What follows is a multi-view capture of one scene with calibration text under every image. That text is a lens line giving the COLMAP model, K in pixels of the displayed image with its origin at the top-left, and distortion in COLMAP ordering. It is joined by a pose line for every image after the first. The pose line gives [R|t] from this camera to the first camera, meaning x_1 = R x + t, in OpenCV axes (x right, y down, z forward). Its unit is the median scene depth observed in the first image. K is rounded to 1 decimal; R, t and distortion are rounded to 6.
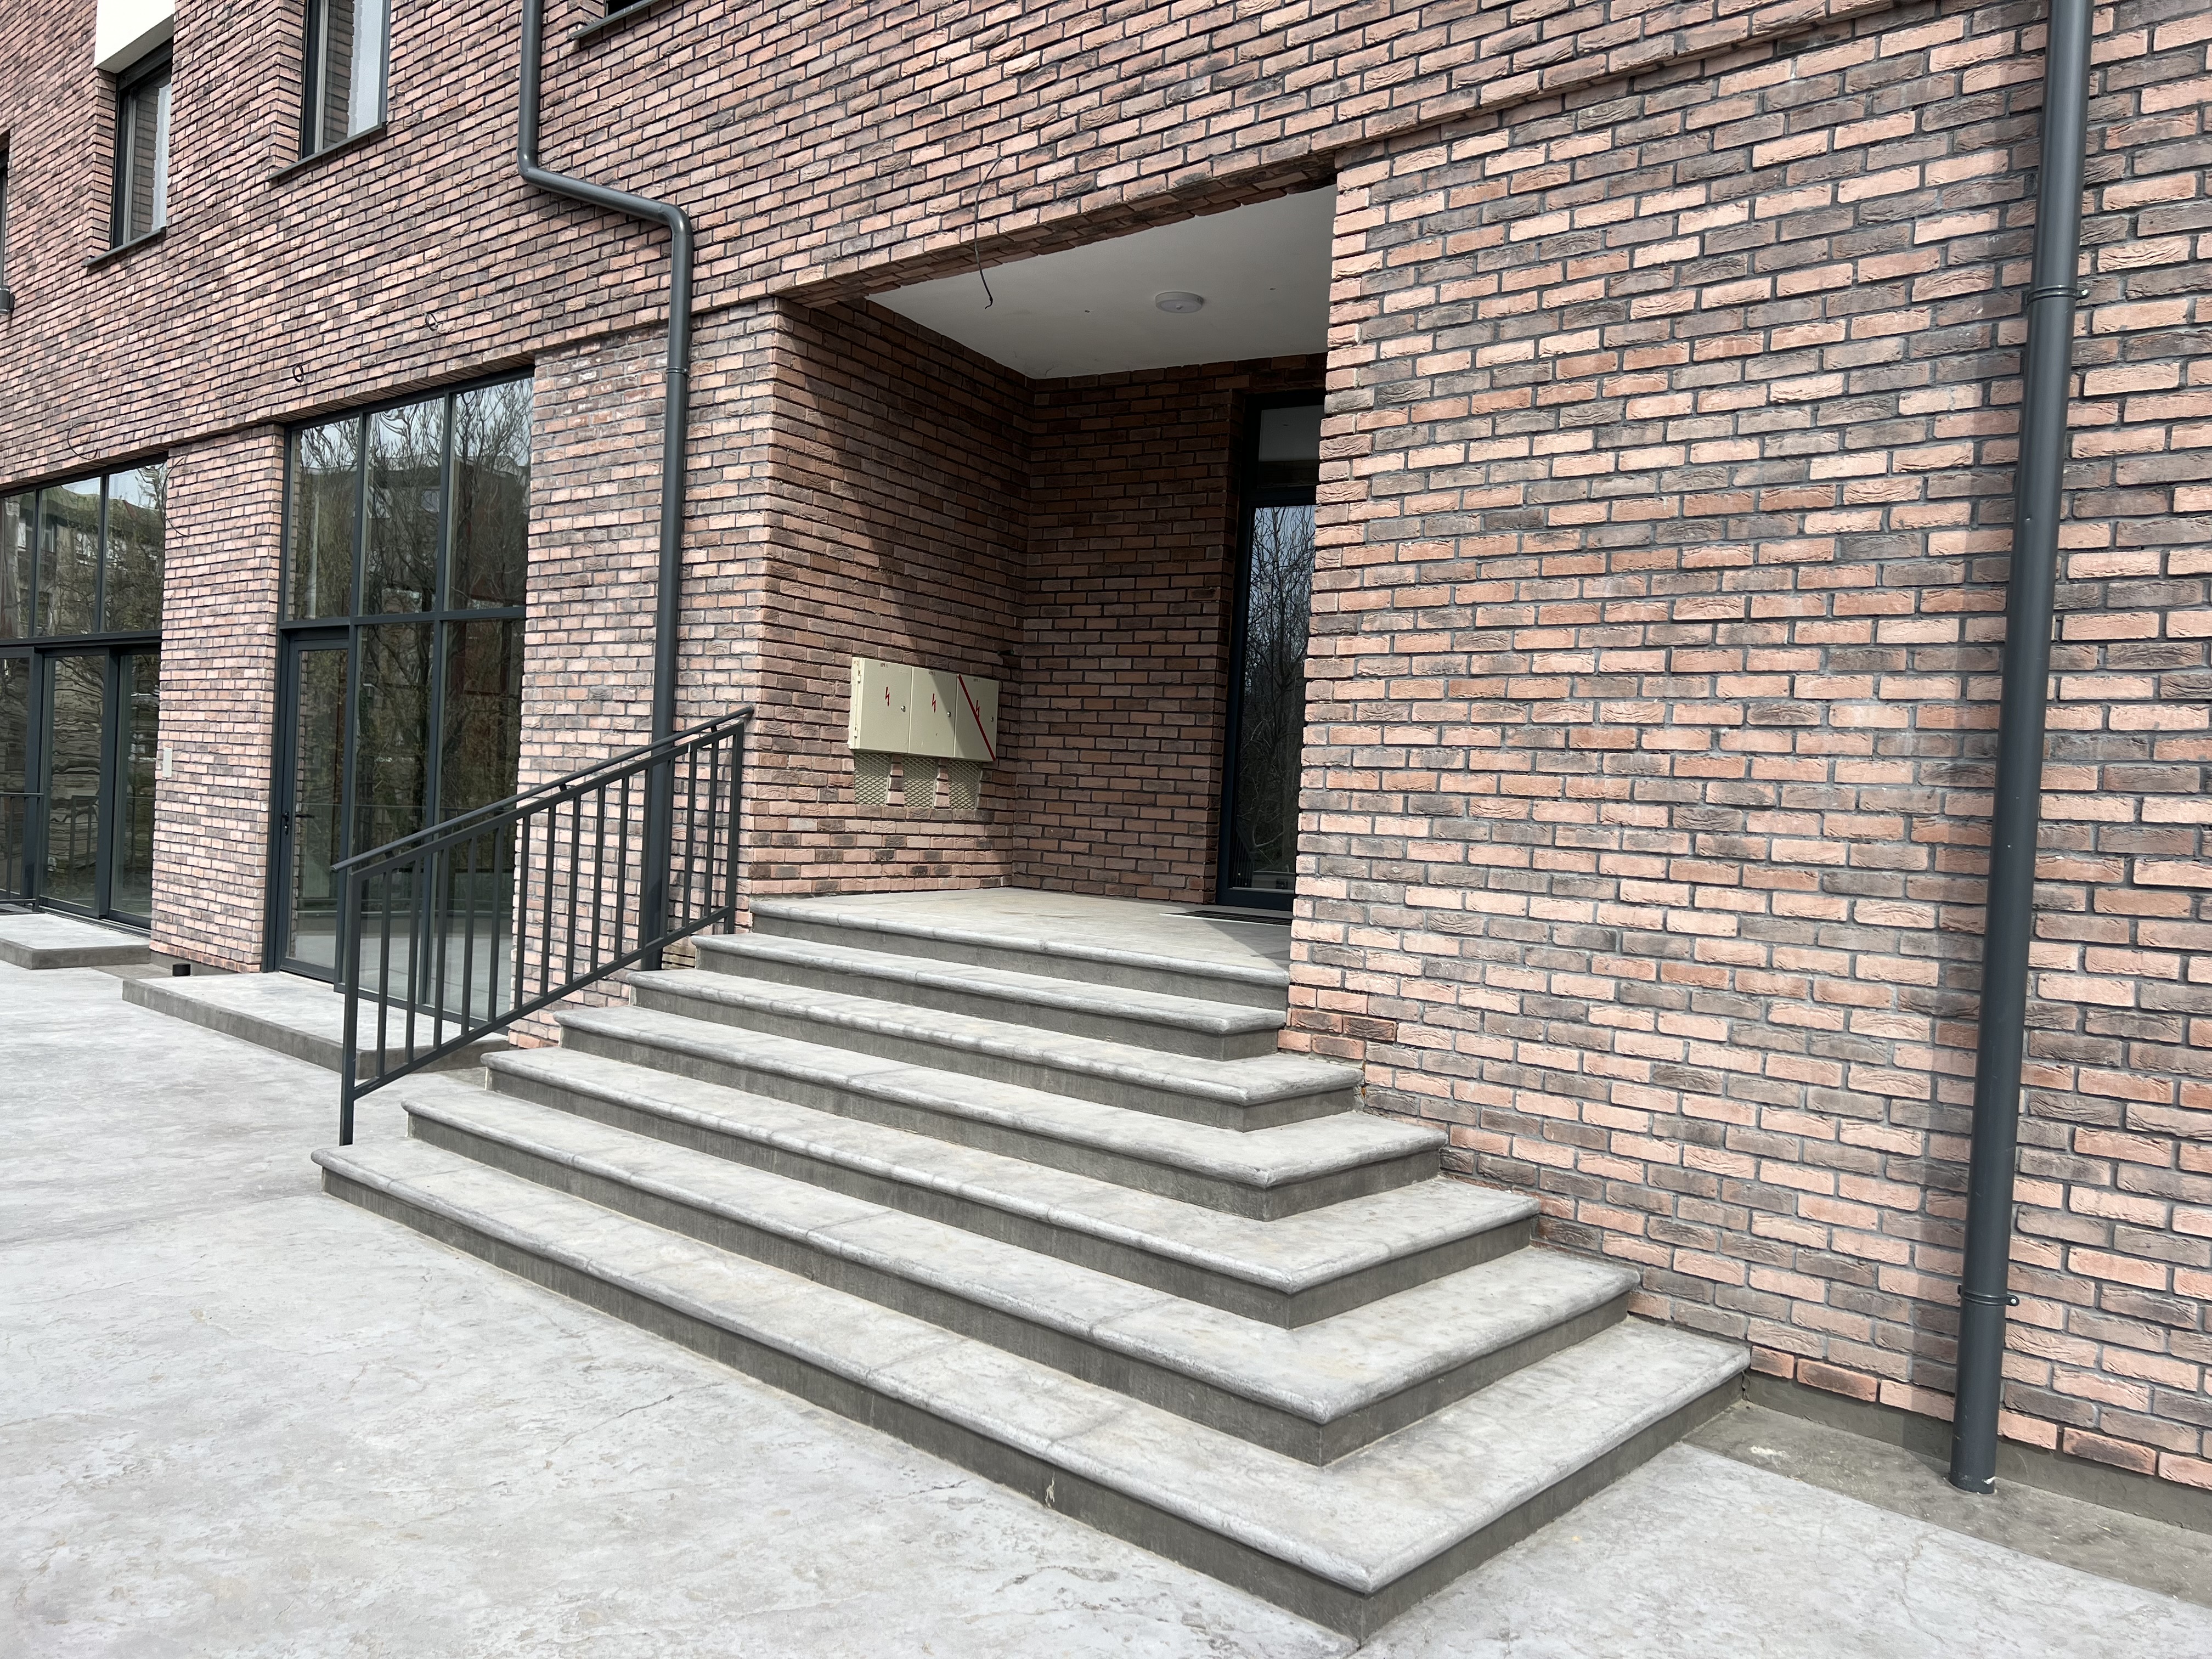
lens RADIAL K [[1655.9, 0, 1106.0], [0, 1655.9, 829.5], [0, 0, 1]] dist [0.076018, -0.082283]
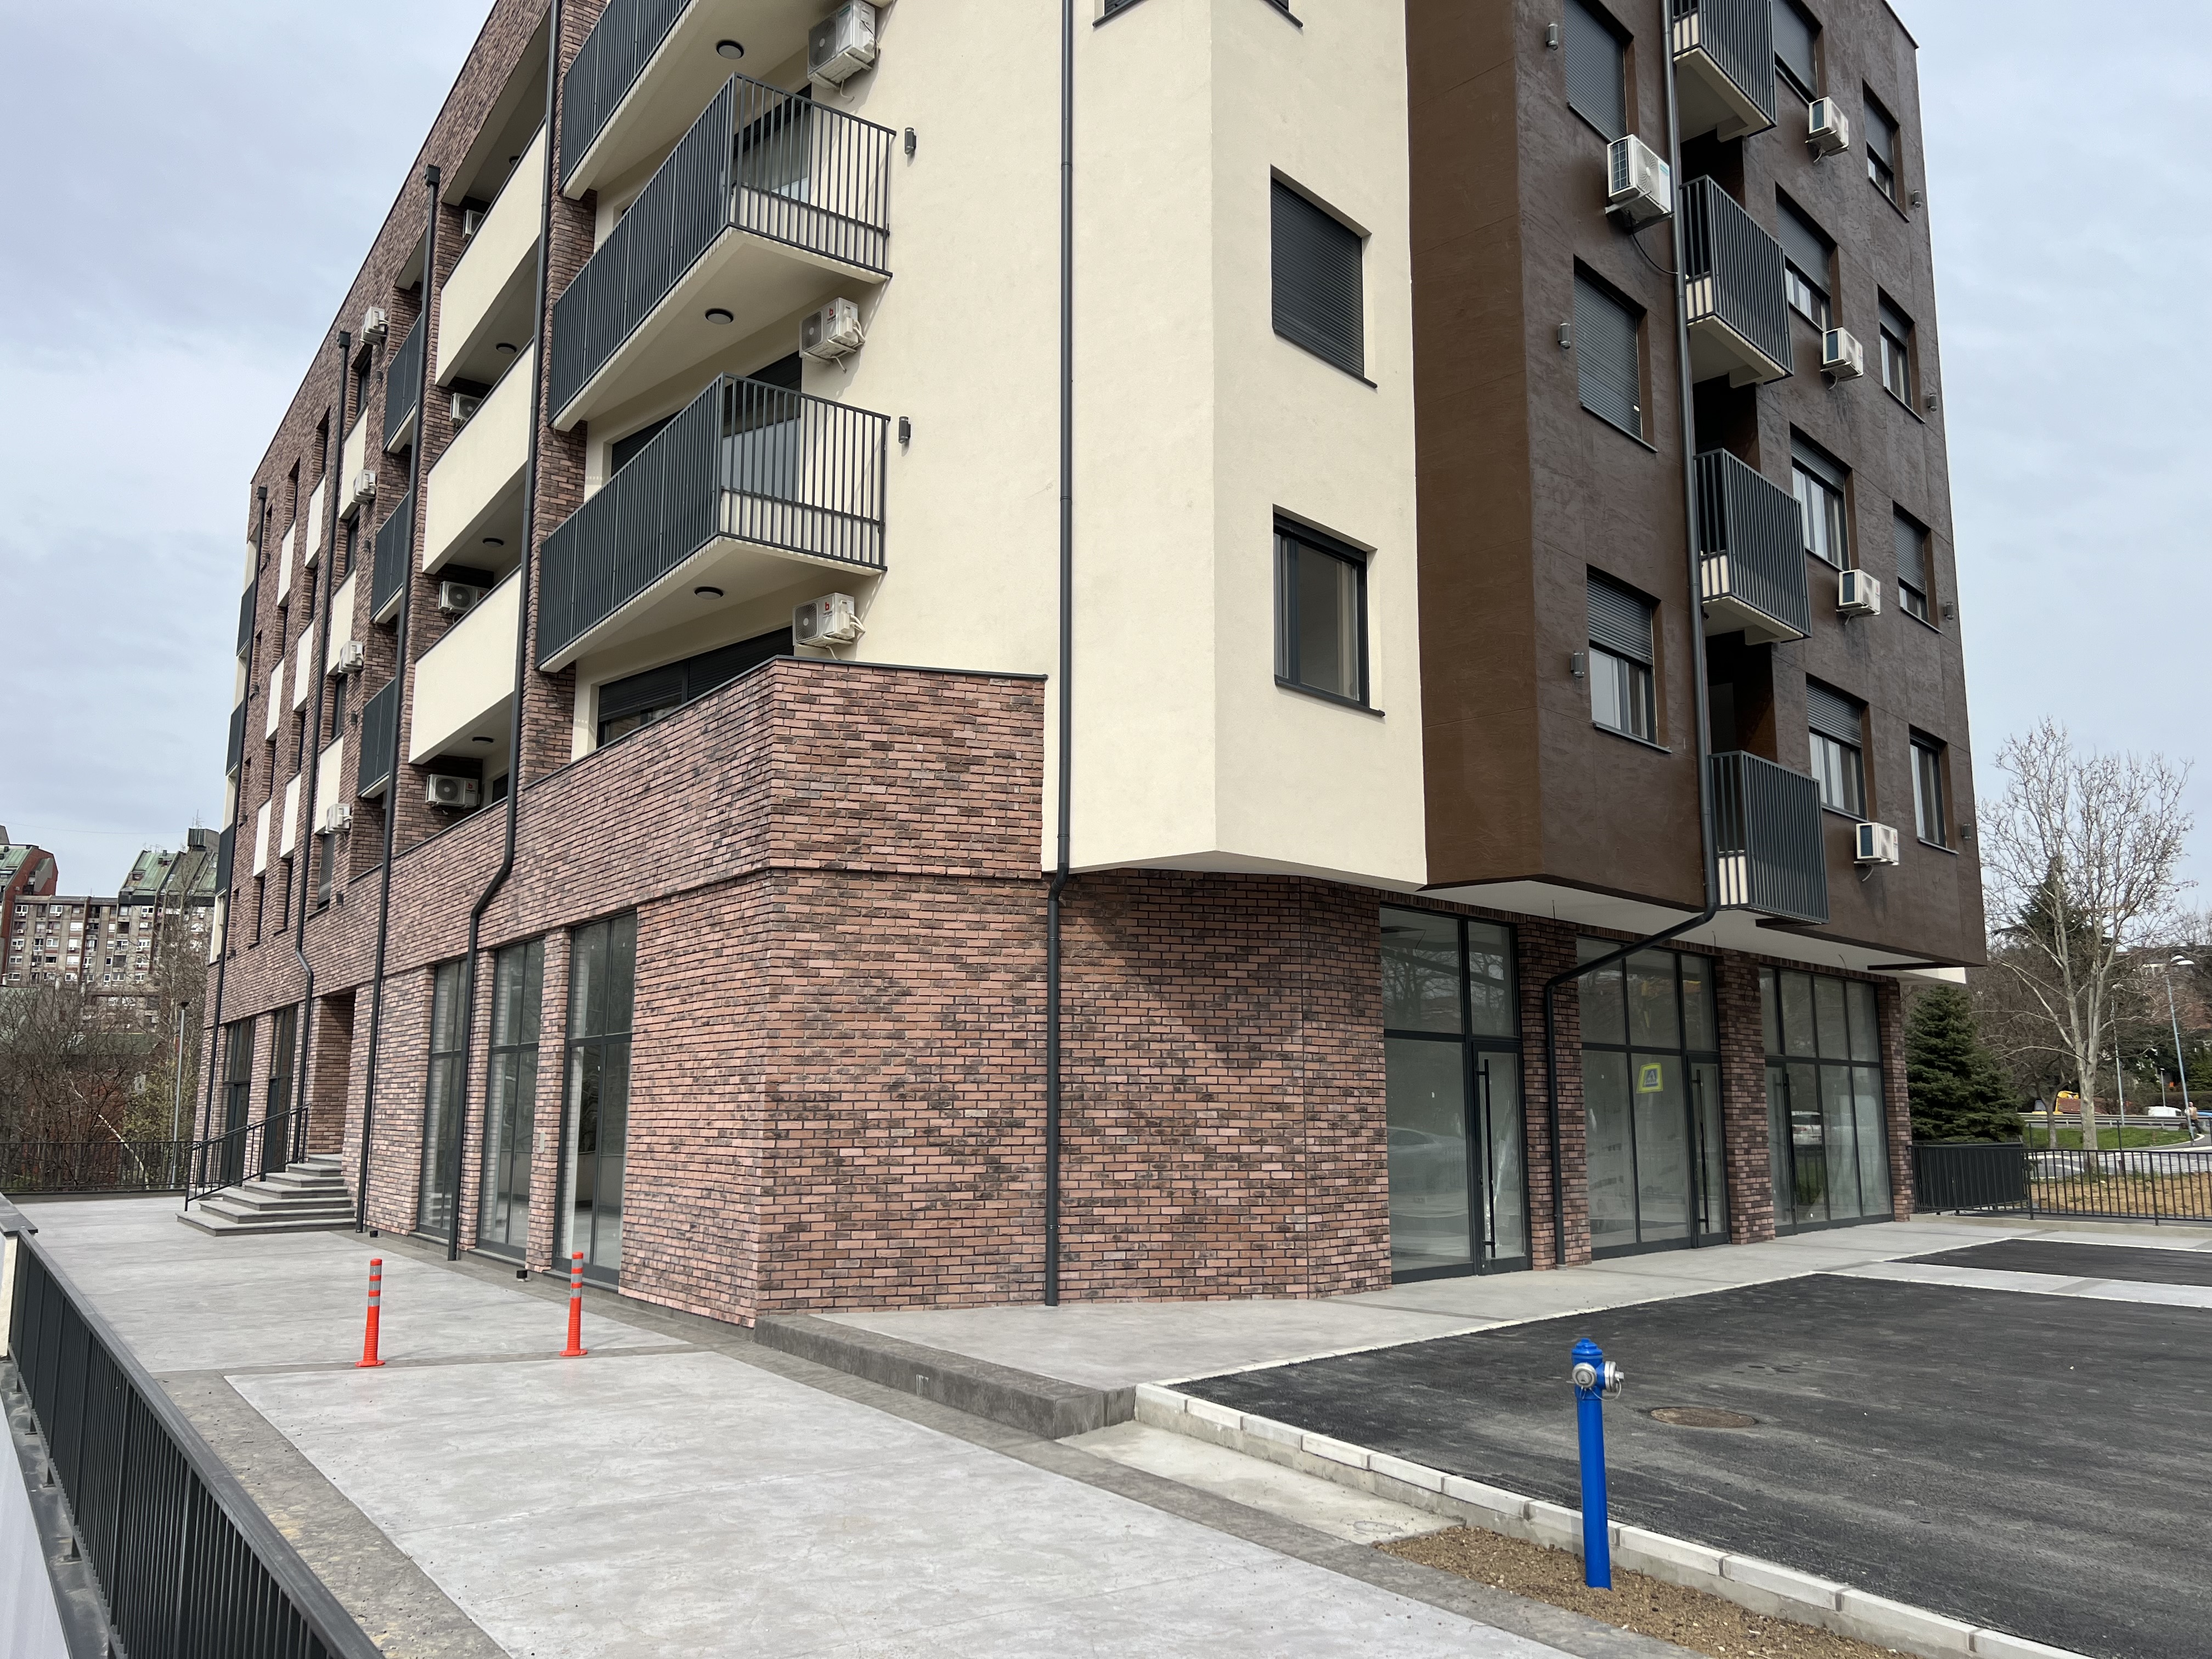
lens RADIAL K [[1637.7, 0, 1118.2], [0, 1637.7, 828.8], [0, 0, 1]] dist [0.115644, -0.174385]
pose [[0.970148, -0.092447, -0.224204, 2.365503], [0.047950, 0.979362, -0.196342, 0.143060], [0.237728, 0.179730, 0.954559, -2.194103]]
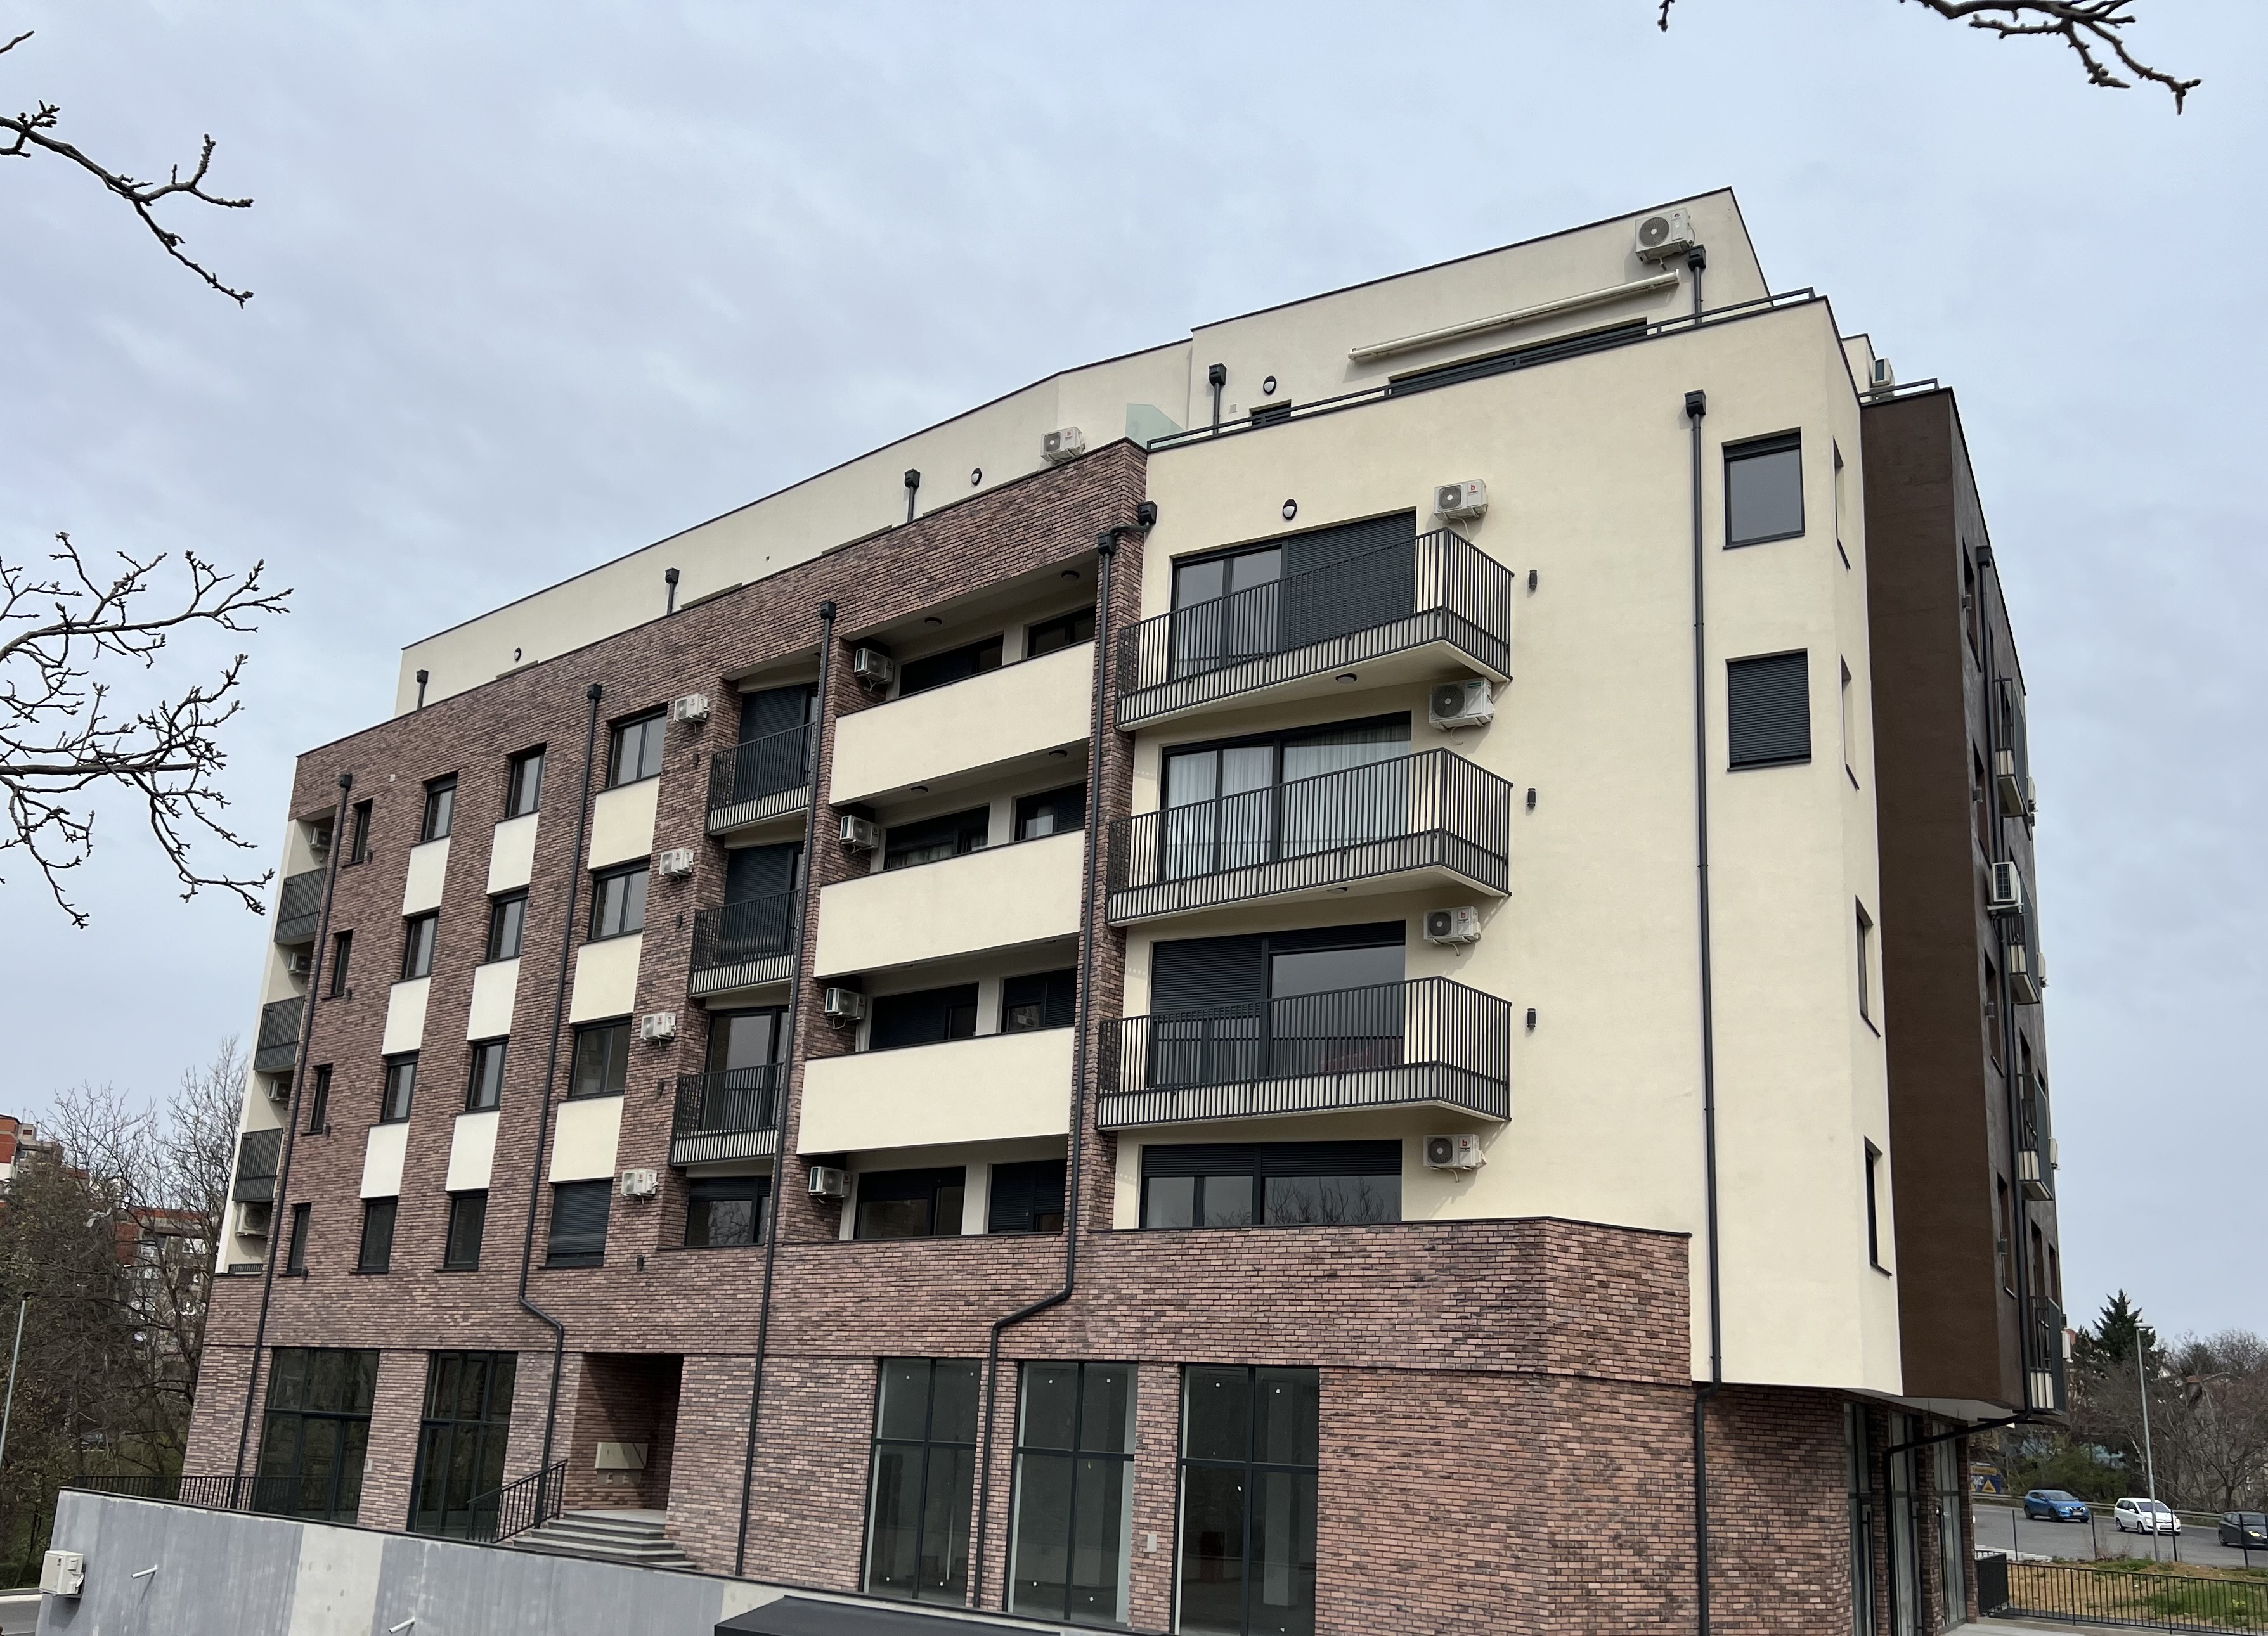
lens RADIAL K [[1925.9, 0, 1131.8], [0, 1925.9, 954.3], [0, 0, 1]] dist [0.163343, -0.416139]
pose [[0.999981, -0.005102, 0.003574, 1.032980], [0.005843, 0.967068, -0.254452, -0.041614], [-0.002158, 0.254468, 0.967079, -3.511523]]
